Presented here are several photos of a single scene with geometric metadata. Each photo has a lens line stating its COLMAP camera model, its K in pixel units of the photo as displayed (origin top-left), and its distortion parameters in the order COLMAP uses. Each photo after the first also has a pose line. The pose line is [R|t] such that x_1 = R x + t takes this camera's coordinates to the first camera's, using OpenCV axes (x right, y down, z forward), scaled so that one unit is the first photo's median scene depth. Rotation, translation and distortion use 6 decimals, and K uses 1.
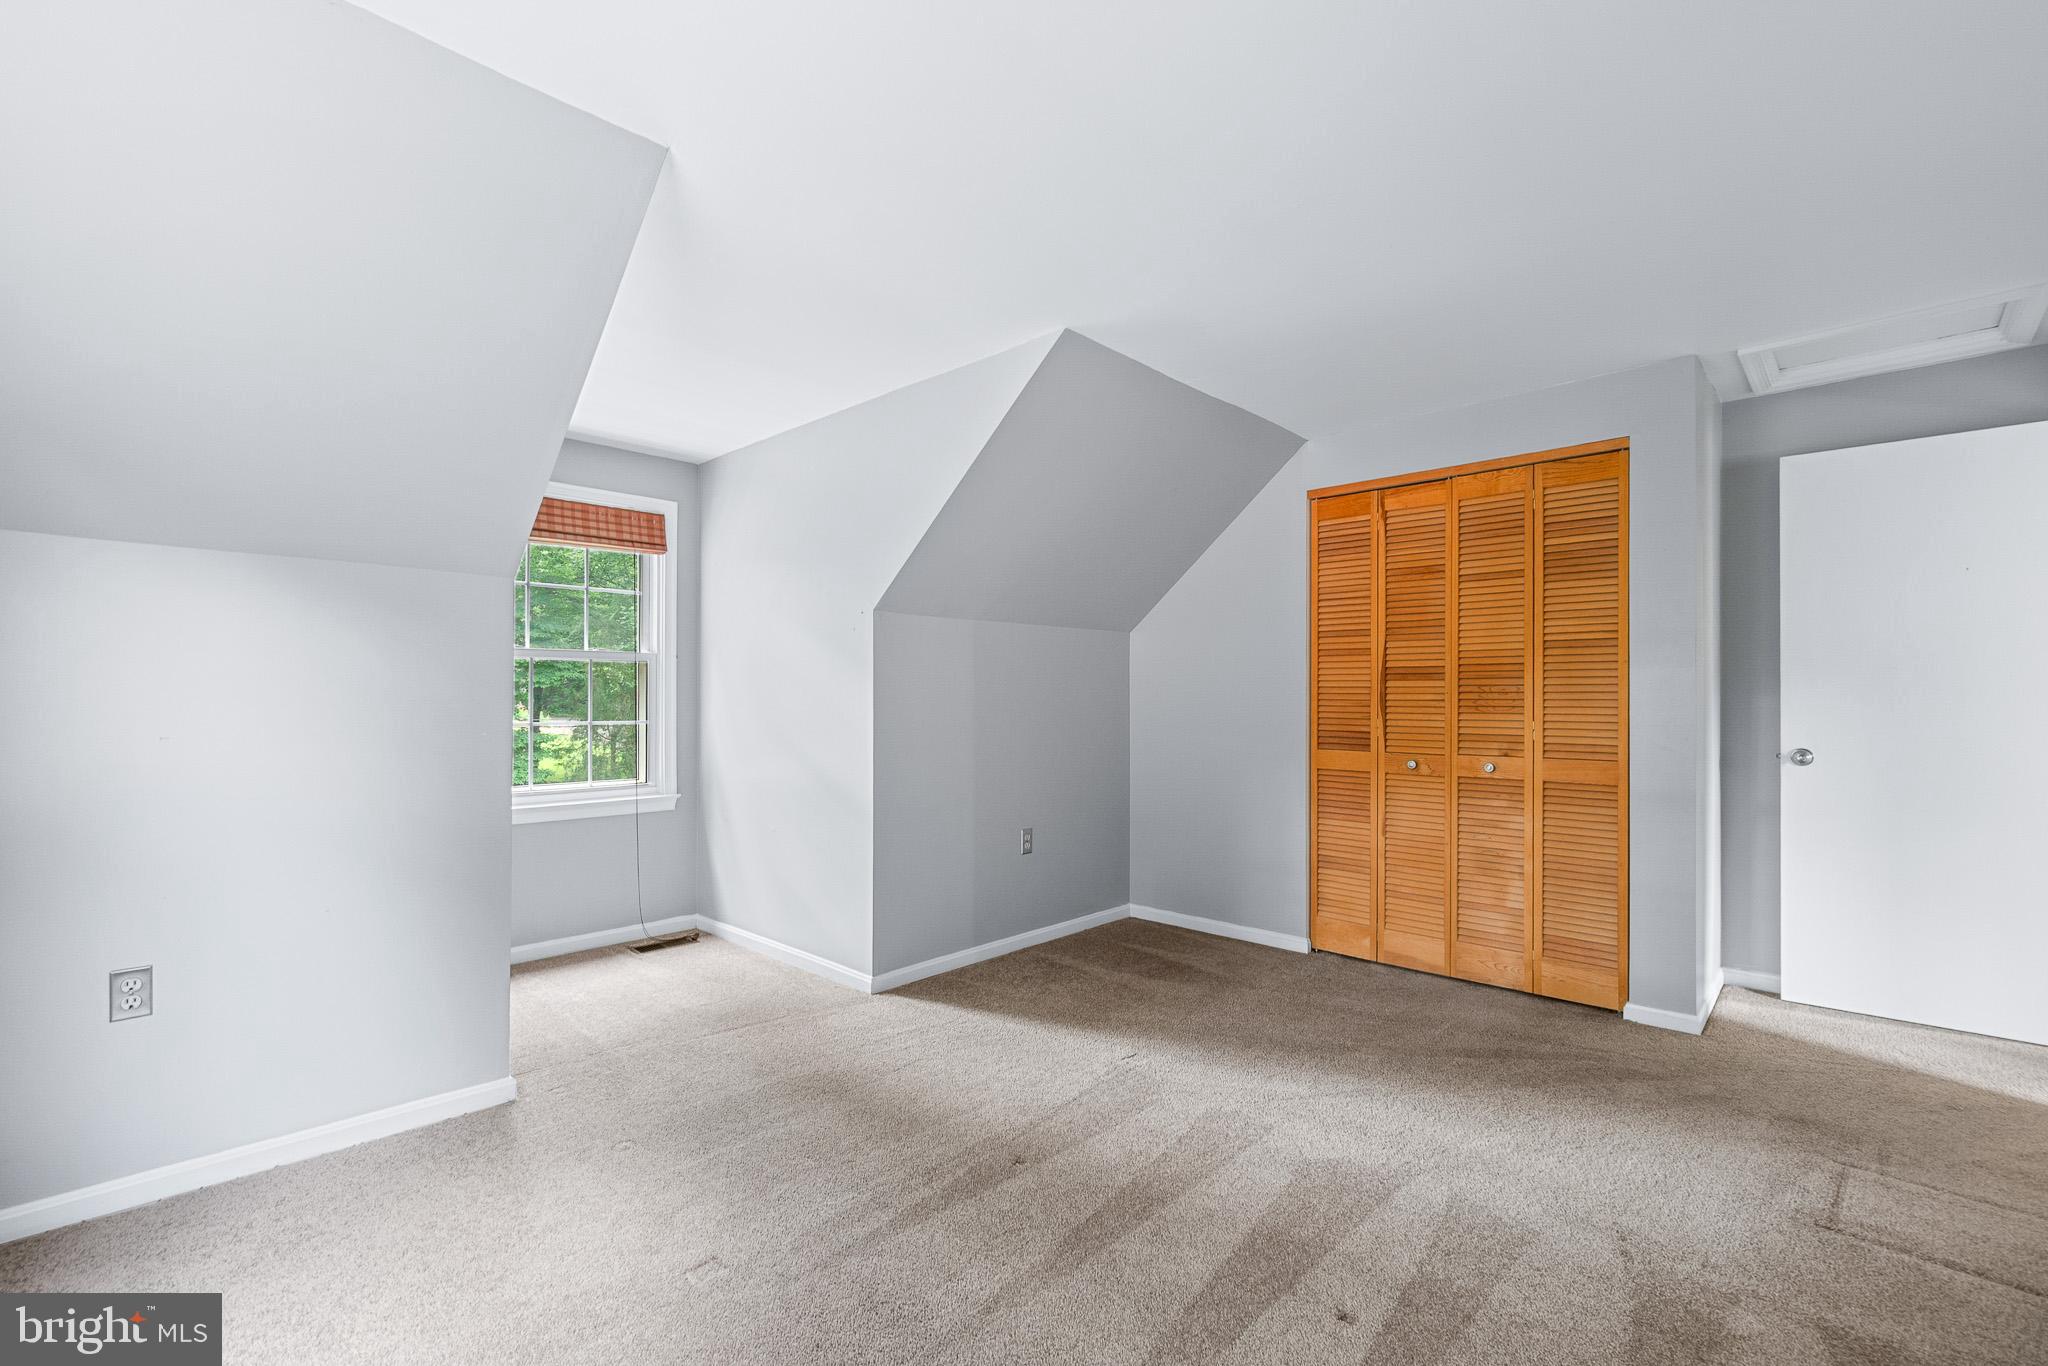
lens RADIAL K [[893.9, 0, 1025.6], [0, 893.9, 686.7], [0, 0, 1]] dist [-0.003847, -0.000507]
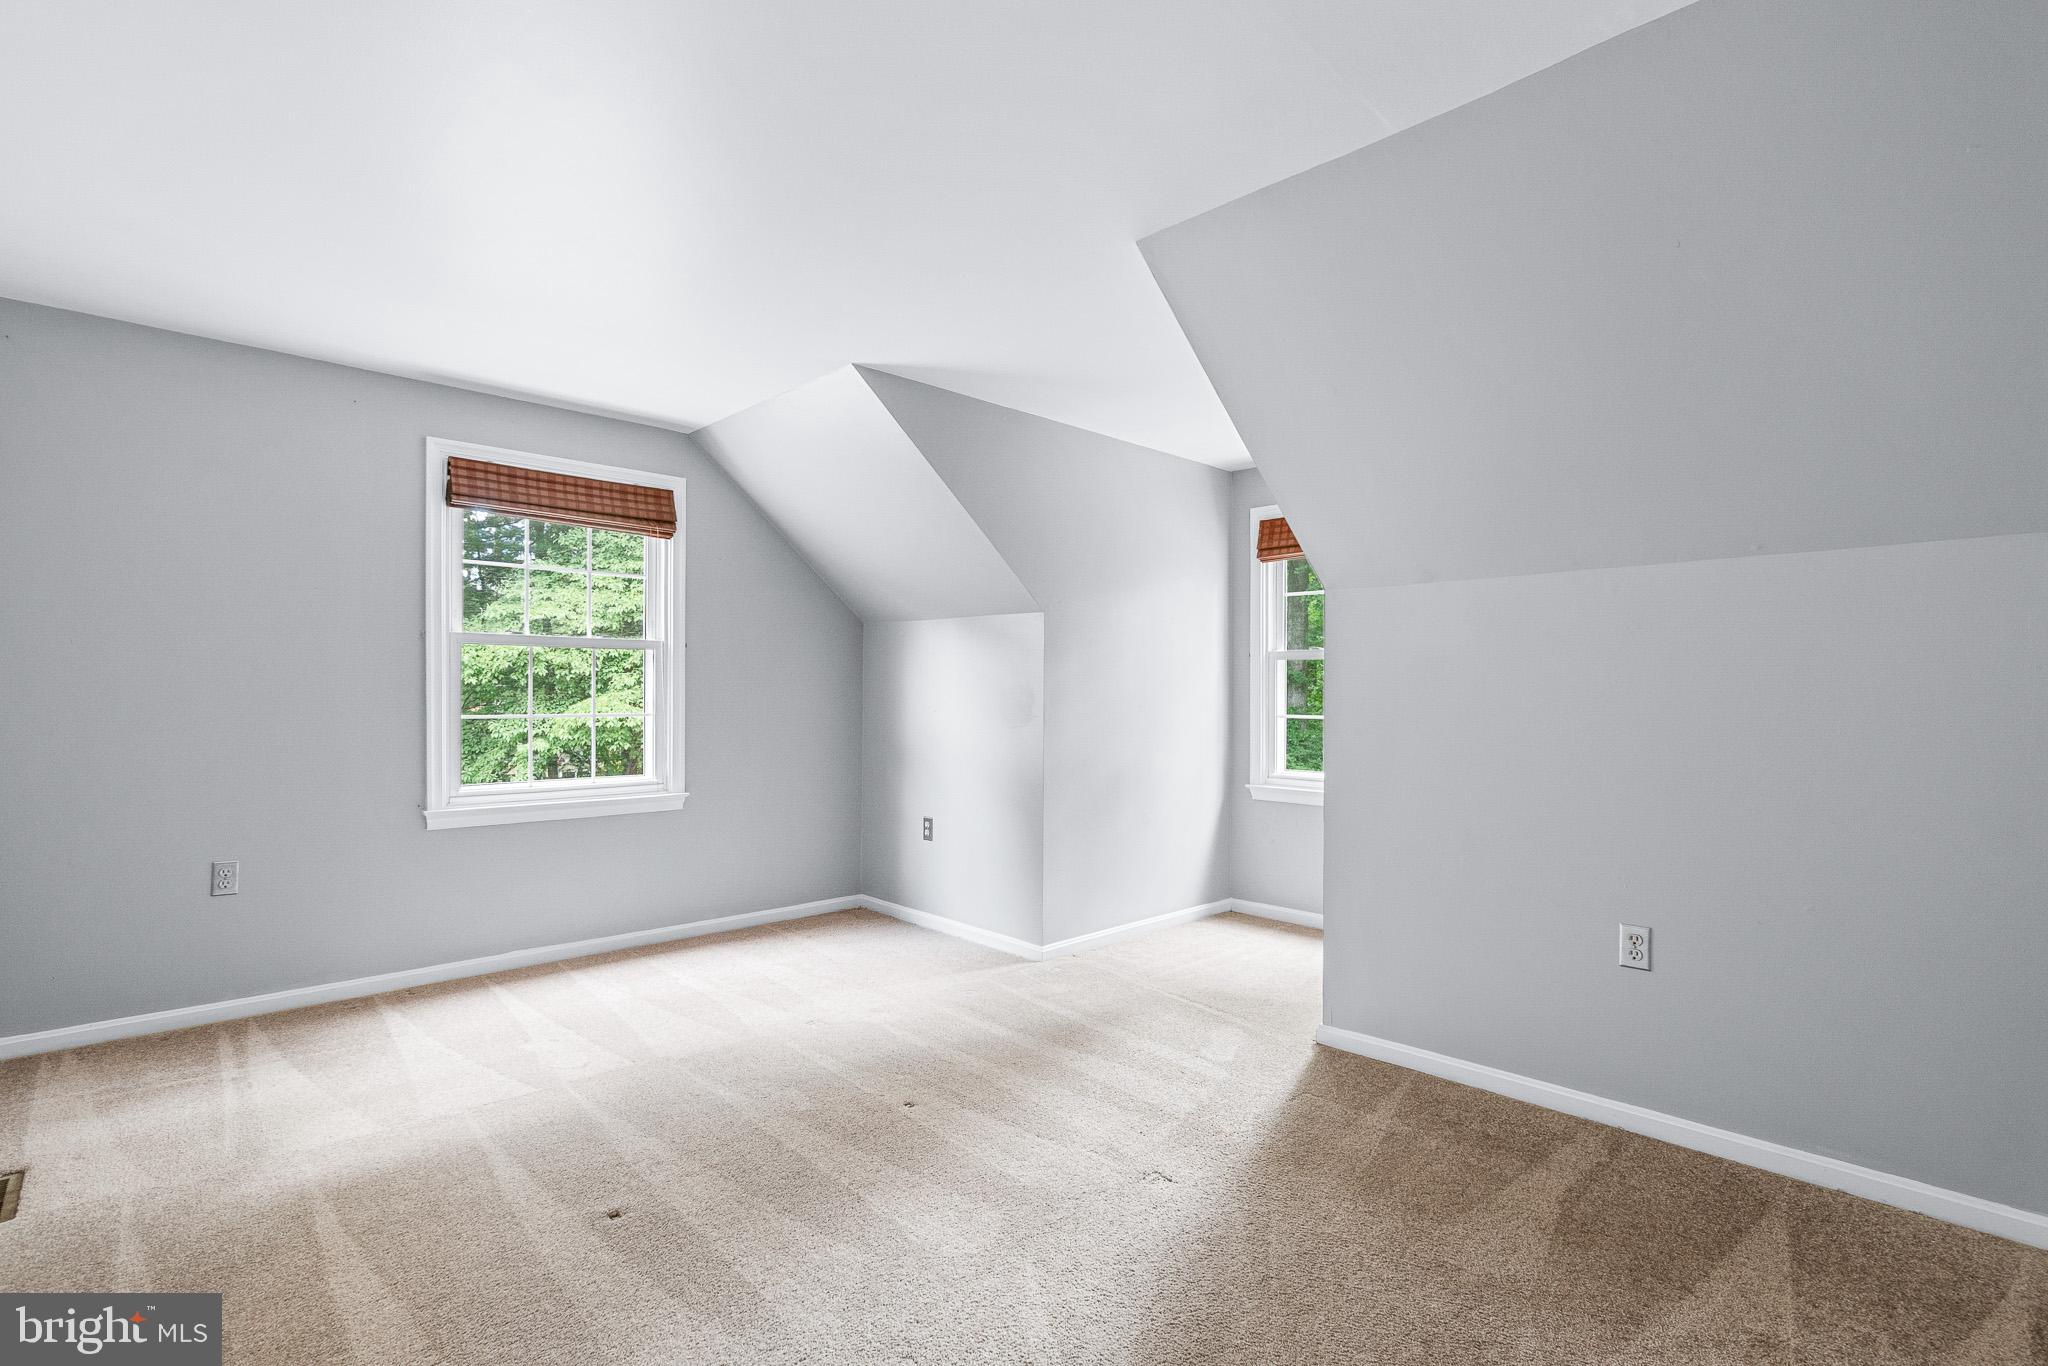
lens RADIAL K [[954.2, 0, 1025.4], [0, 954.2, 689.5], [0, 0, 1]] dist [-0.002432, -0.000099]
pose [[-0.033916, -0.001527, -0.999424, 0.767146], [0.002026, 0.999997, -0.001597, 0.000201], [0.999423, -0.002079, -0.033913, 0.744166]]
